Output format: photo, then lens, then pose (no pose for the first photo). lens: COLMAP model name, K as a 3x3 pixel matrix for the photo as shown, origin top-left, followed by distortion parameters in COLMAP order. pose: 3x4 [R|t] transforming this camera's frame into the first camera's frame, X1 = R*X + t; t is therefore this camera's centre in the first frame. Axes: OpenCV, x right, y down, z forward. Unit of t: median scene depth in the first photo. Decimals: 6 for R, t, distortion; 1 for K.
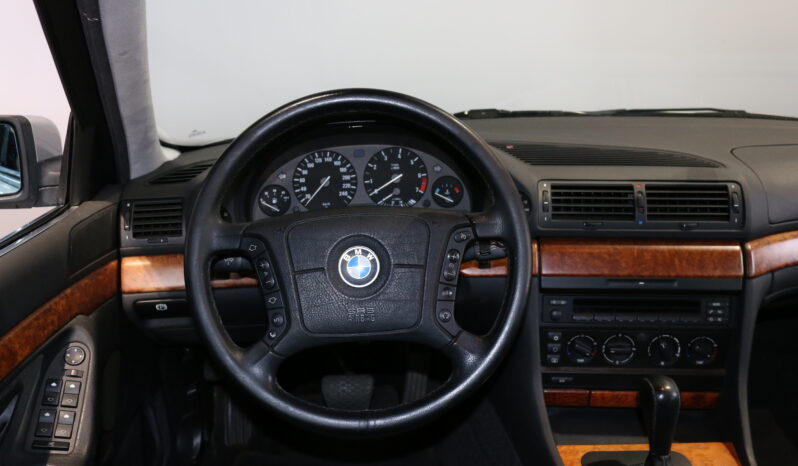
lens RADIAL K [[674.3, 0, 399.0], [0, 674.3, 233.0], [0, 0, 1]] dist [-0.011492, -0.006333]
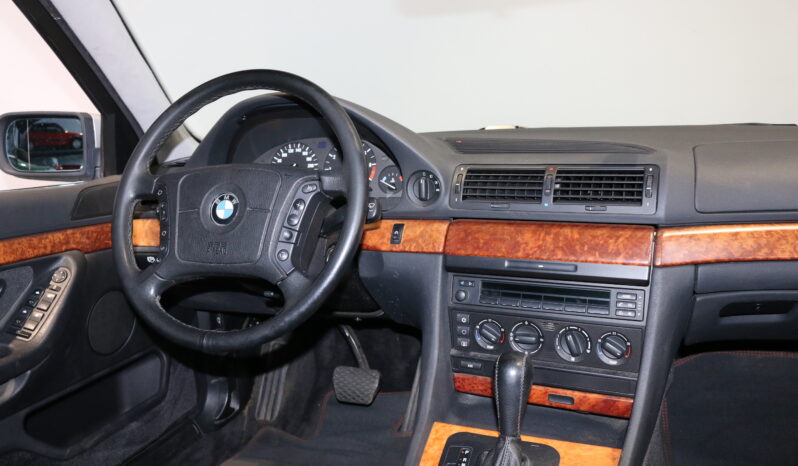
lens RADIAL K [[674.3, 0, 399.0], [0, 674.3, 233.0], [0, 0, 1]] dist [-0.011492, -0.006333]
pose [[0.917415, 0.044998, -0.395380, 0.534811], [-0.097083, 0.988872, -0.112724, 0.150259], [0.385908, 0.141799, 0.911575, 0.031707]]
